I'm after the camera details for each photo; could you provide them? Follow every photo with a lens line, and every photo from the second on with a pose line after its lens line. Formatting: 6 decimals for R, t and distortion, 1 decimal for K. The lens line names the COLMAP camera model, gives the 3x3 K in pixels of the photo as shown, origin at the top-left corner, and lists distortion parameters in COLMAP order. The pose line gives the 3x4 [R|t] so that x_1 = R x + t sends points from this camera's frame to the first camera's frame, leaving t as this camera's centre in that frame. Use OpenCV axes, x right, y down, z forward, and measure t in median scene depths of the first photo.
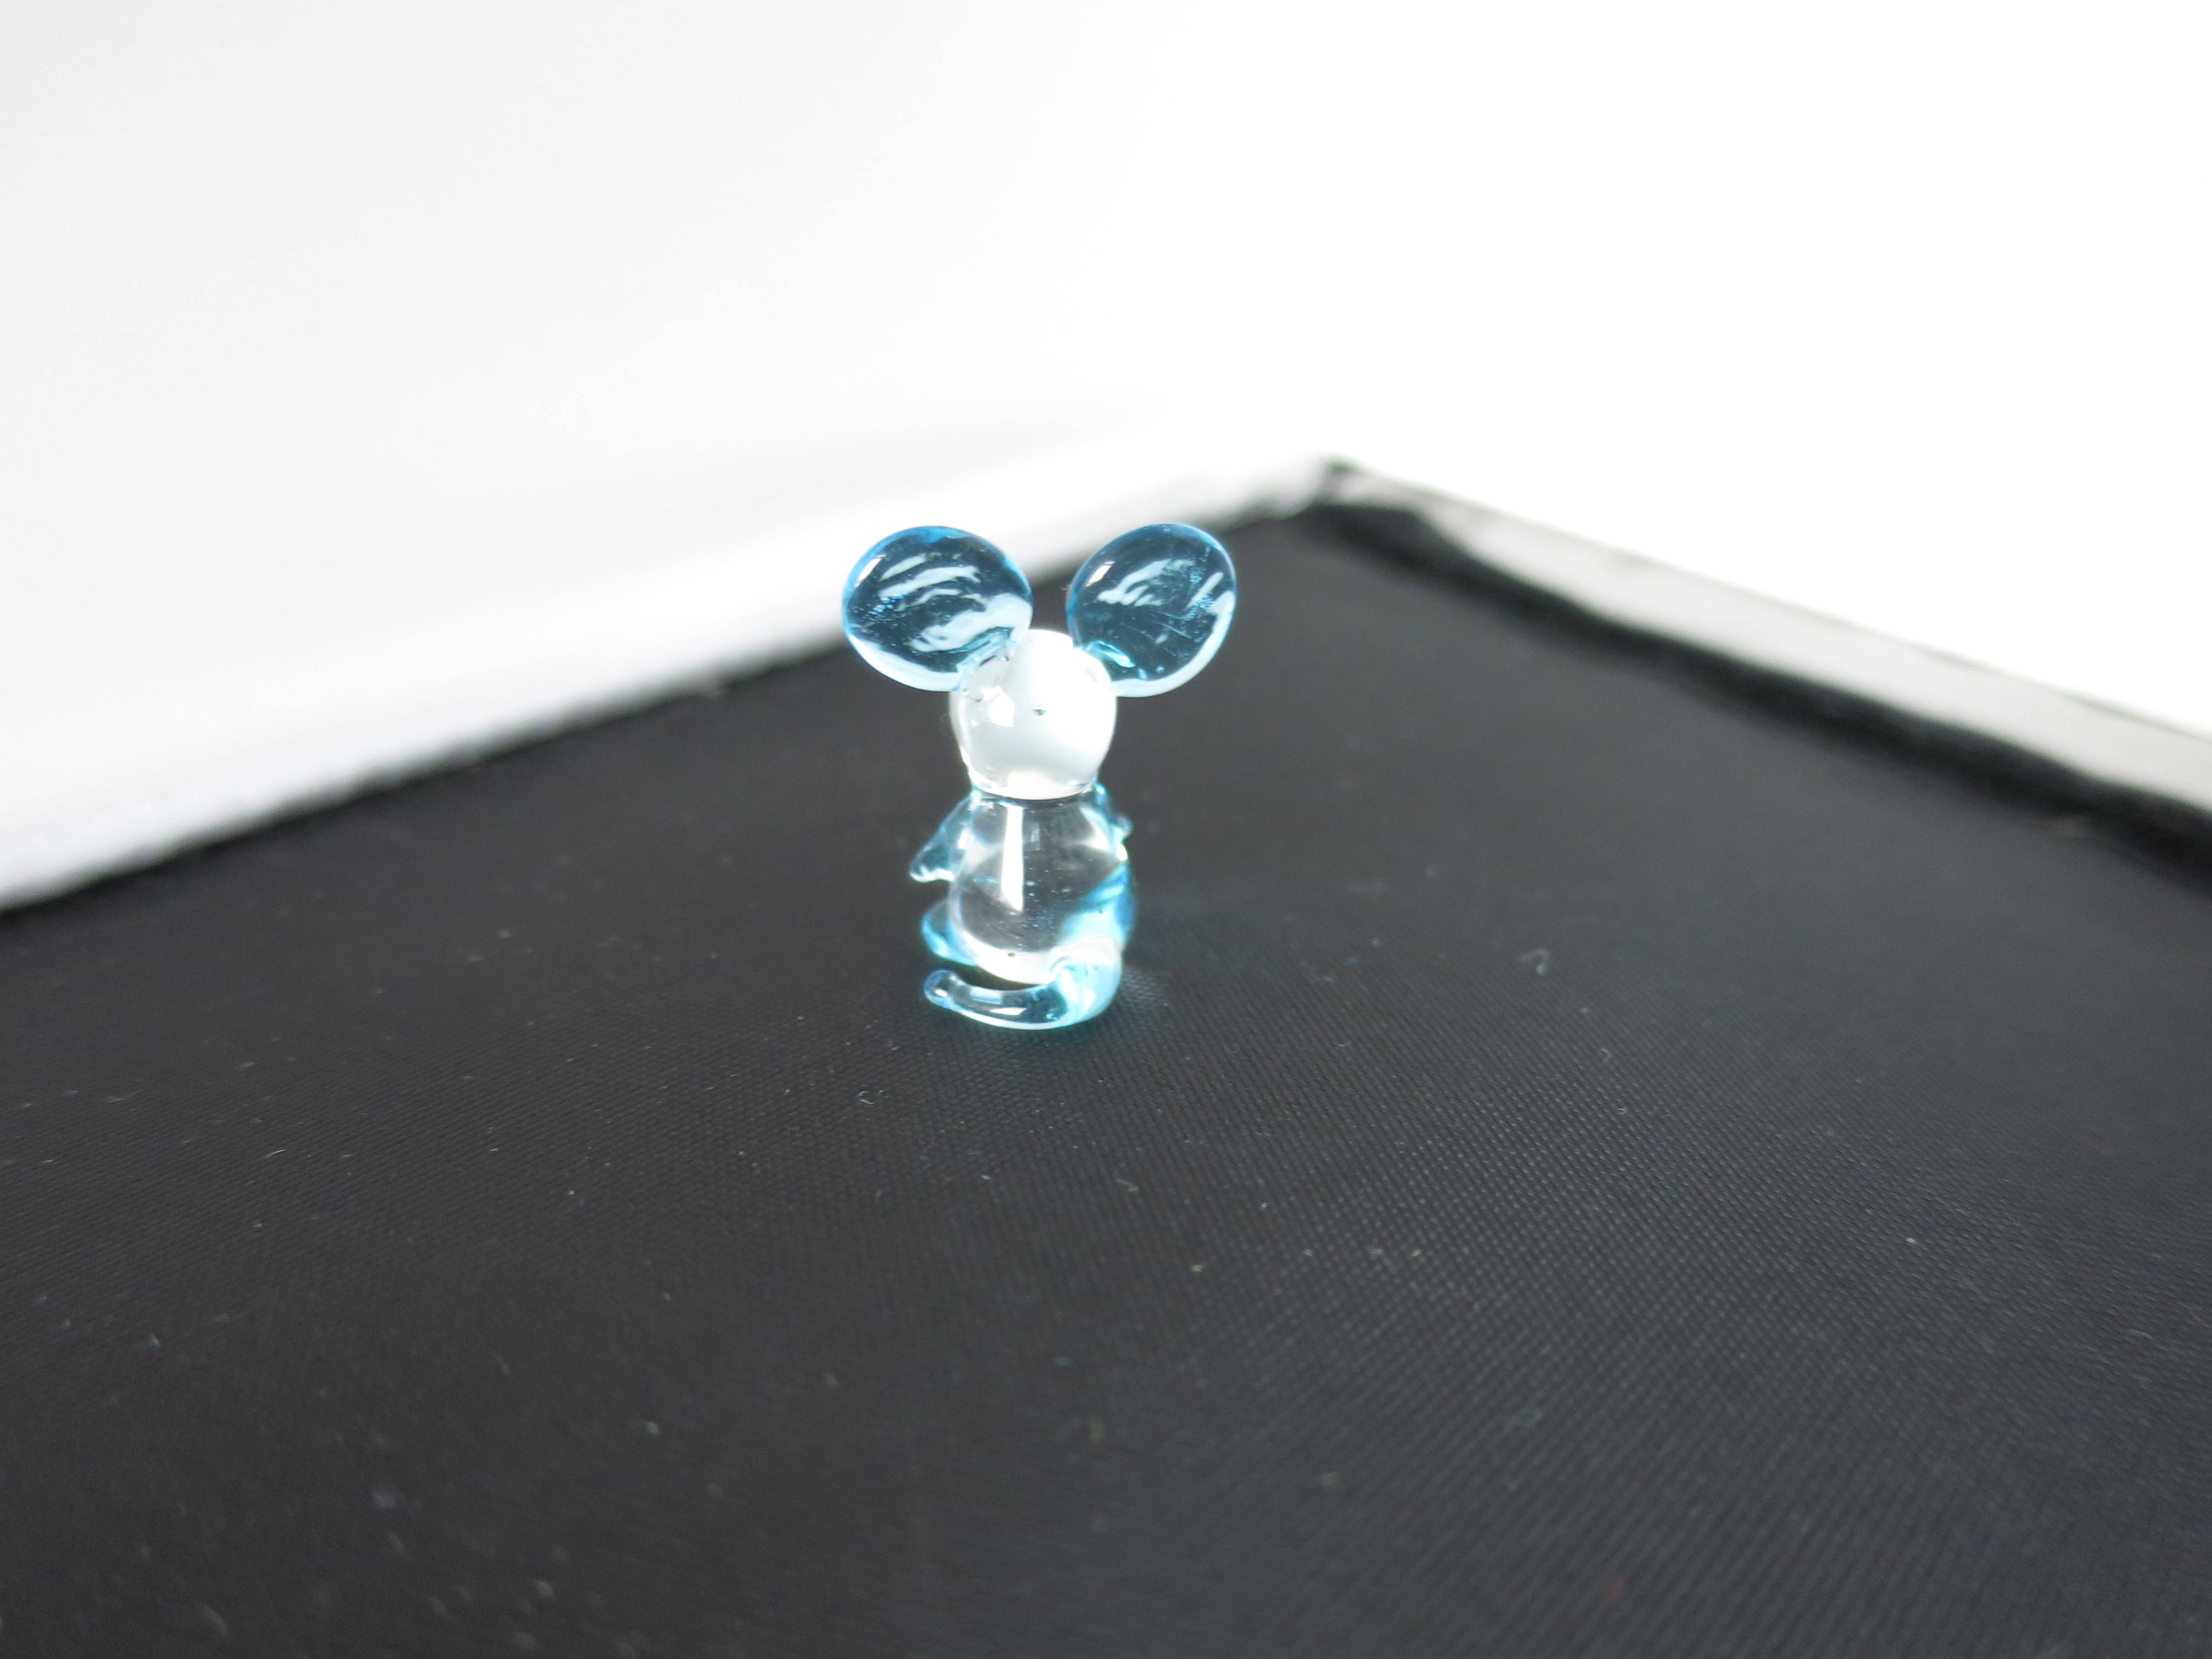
lens RADIAL K [[1550.2, 0, 1107.4], [0, 1550.2, 796.4], [0, 0, 1]] dist [-0.062069, 0.032041]
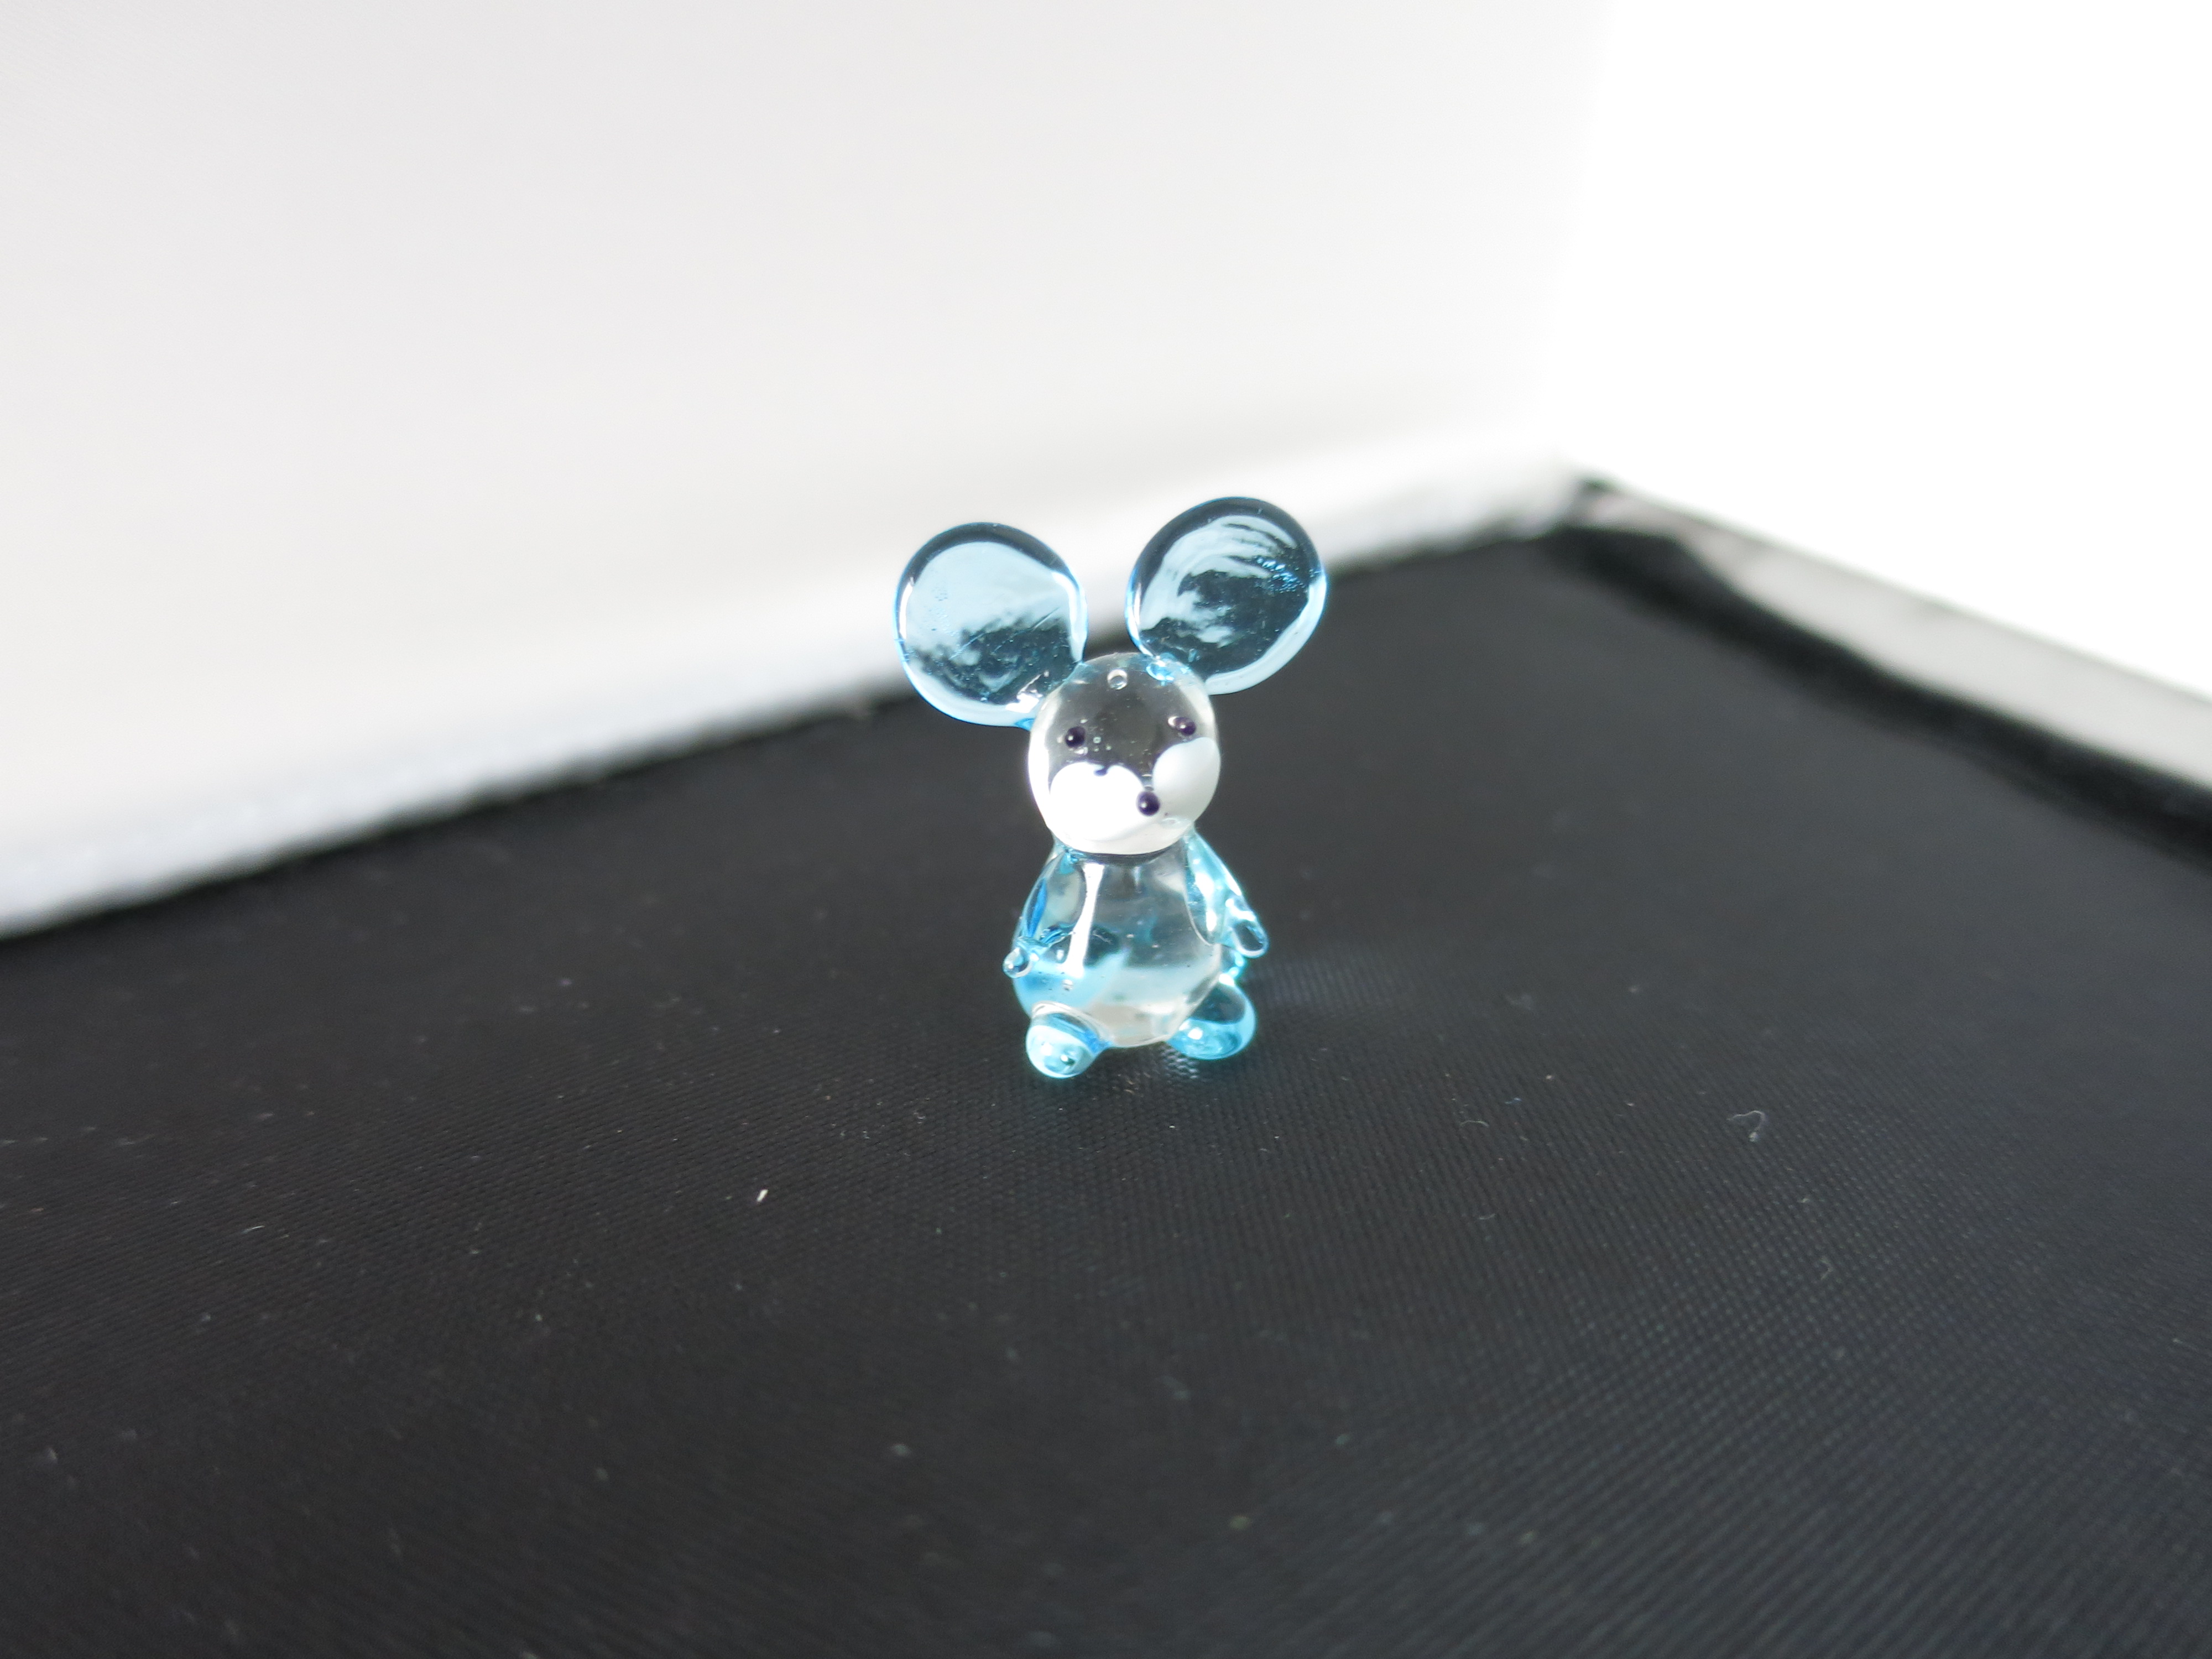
lens RADIAL K [[1527.4, 0, 1106.0], [0, 1527.4, 829.5], [0, 0, 1]] dist [-0.051238, 0.019911]
pose [[0.982482, 0.066464, -0.174104, 0.081492], [-0.061559, 0.997544, 0.033426, -0.056237], [0.175898, -0.022122, 0.984160, 0.183437]]
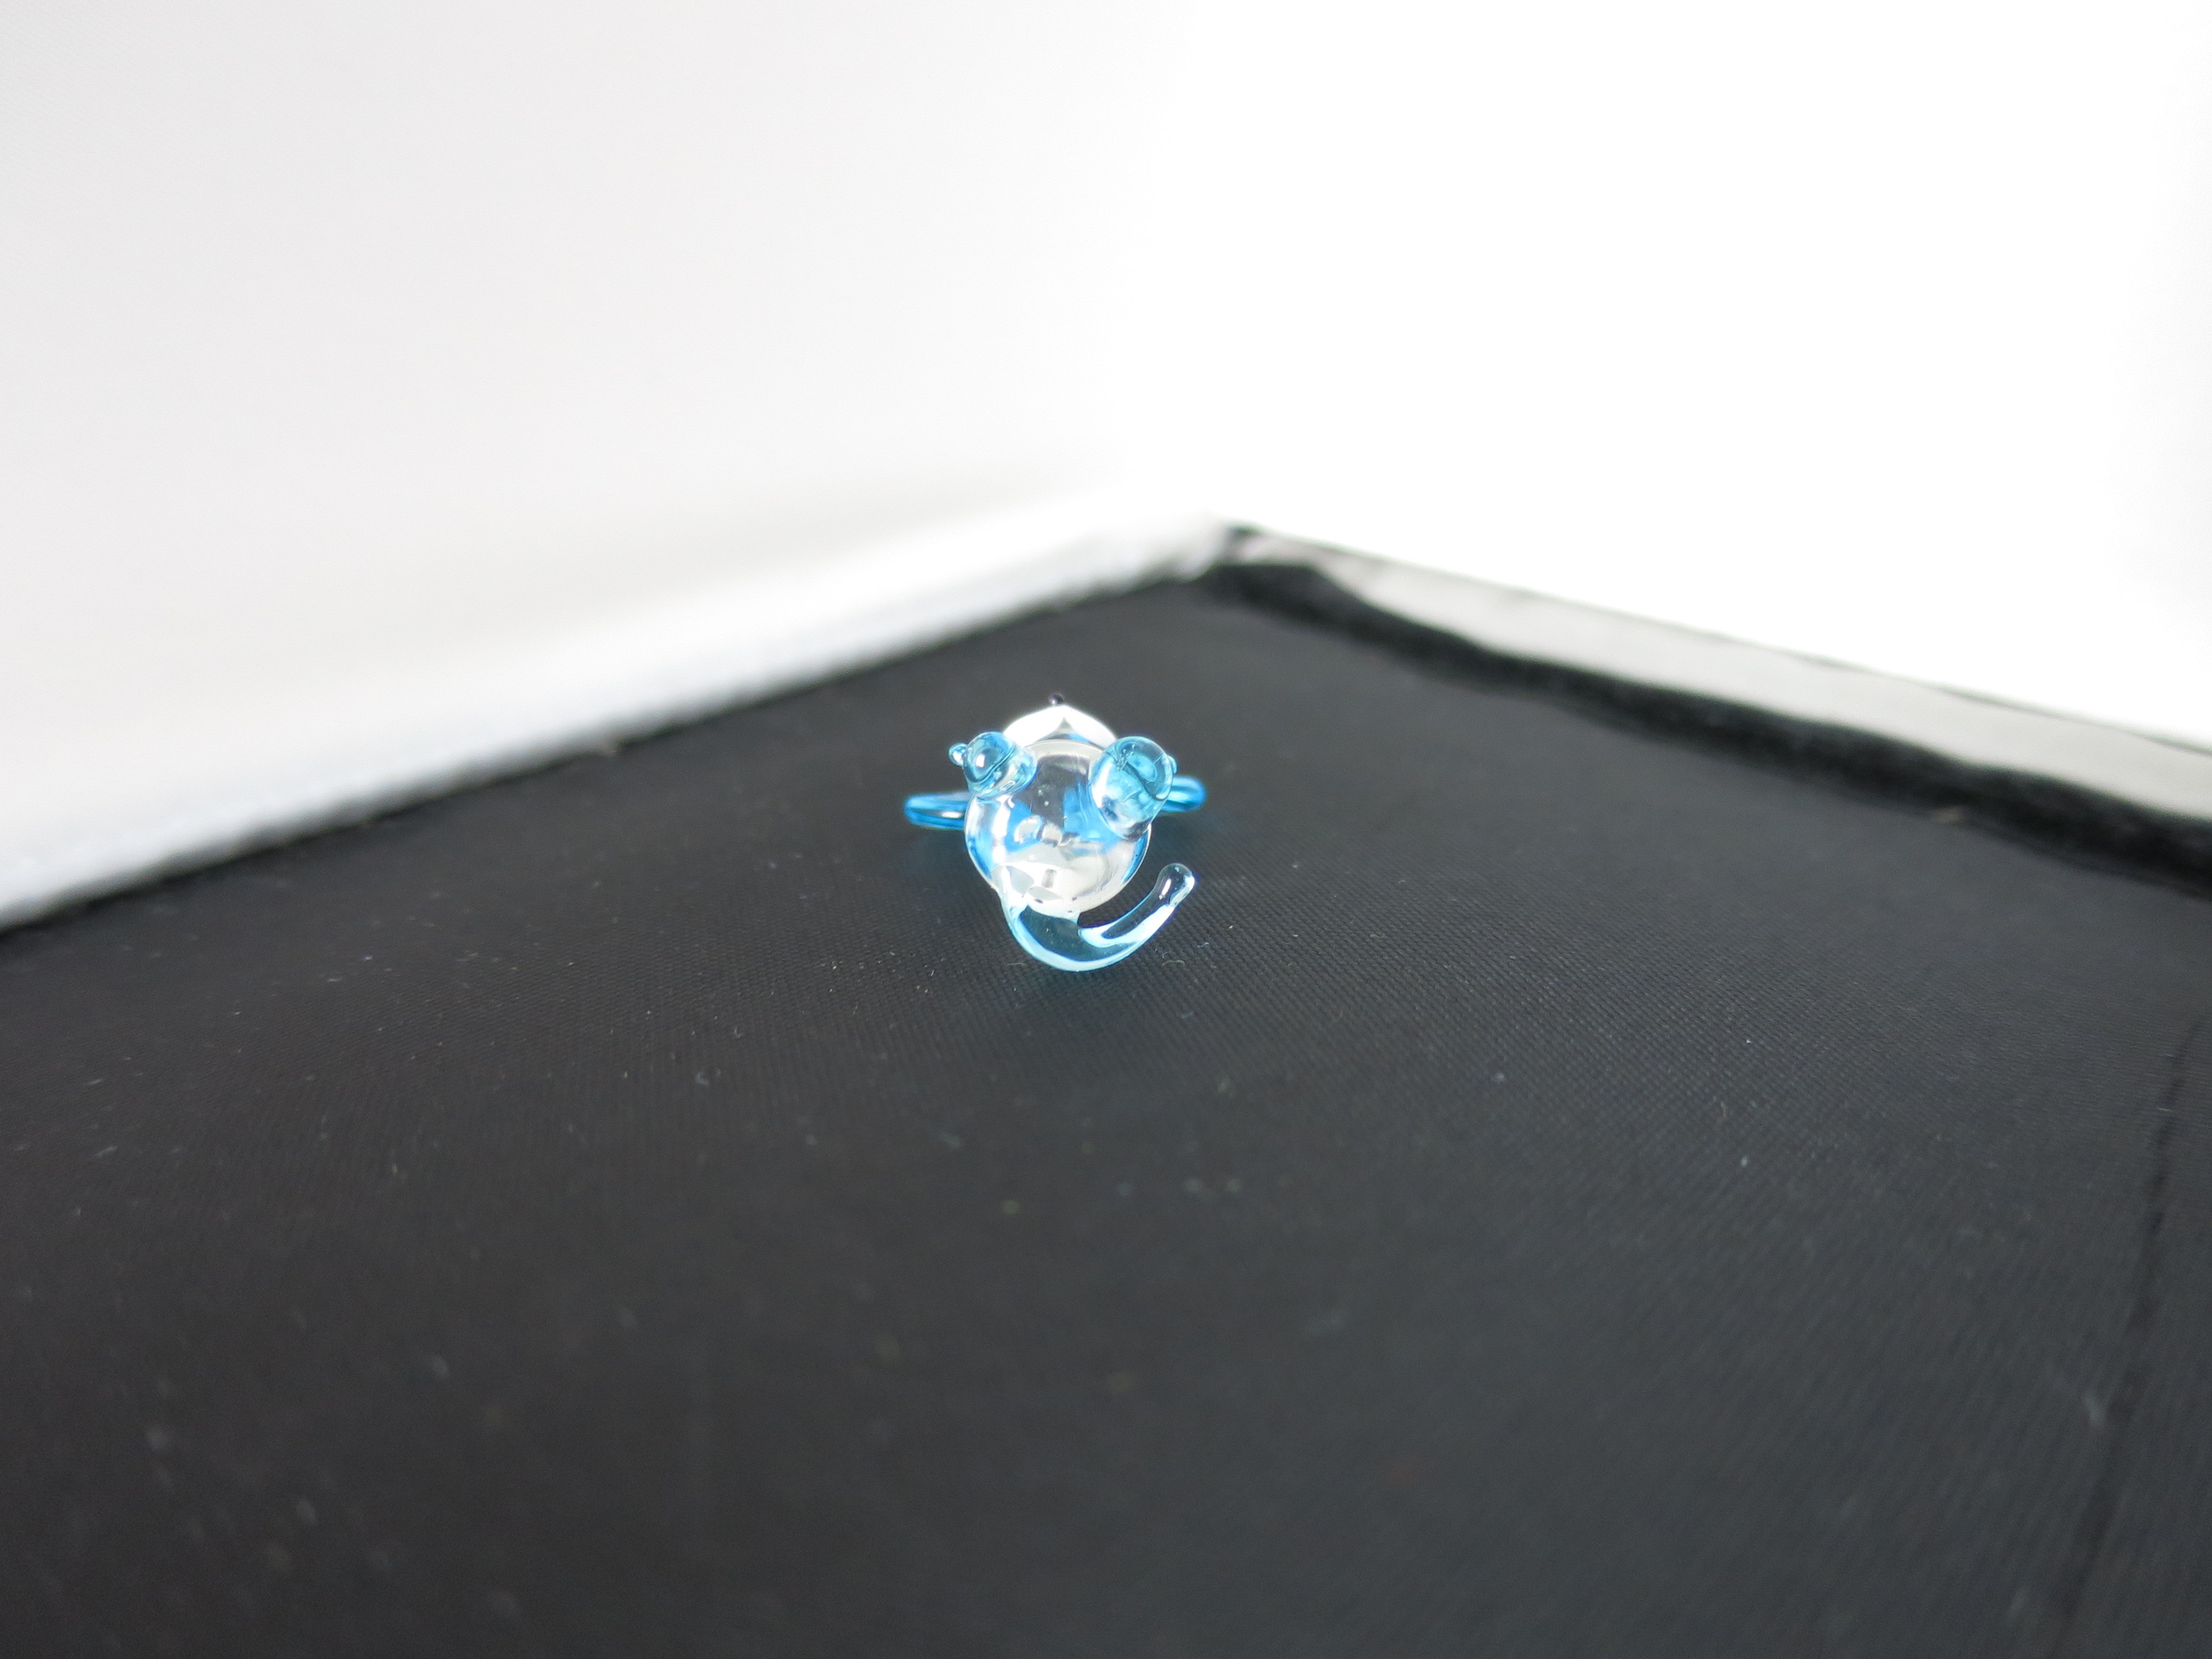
lens RADIAL K [[1550.2, 0, 1107.4], [0, 1550.2, 796.4], [0, 0, 1]] dist [-0.062069, 0.032041]
pose [[0.998861, -0.047594, 0.003526, 0.103433], [0.047715, 0.994528, -0.092936, 0.108827], [0.000917, 0.092998, 0.995666, -0.012860]]
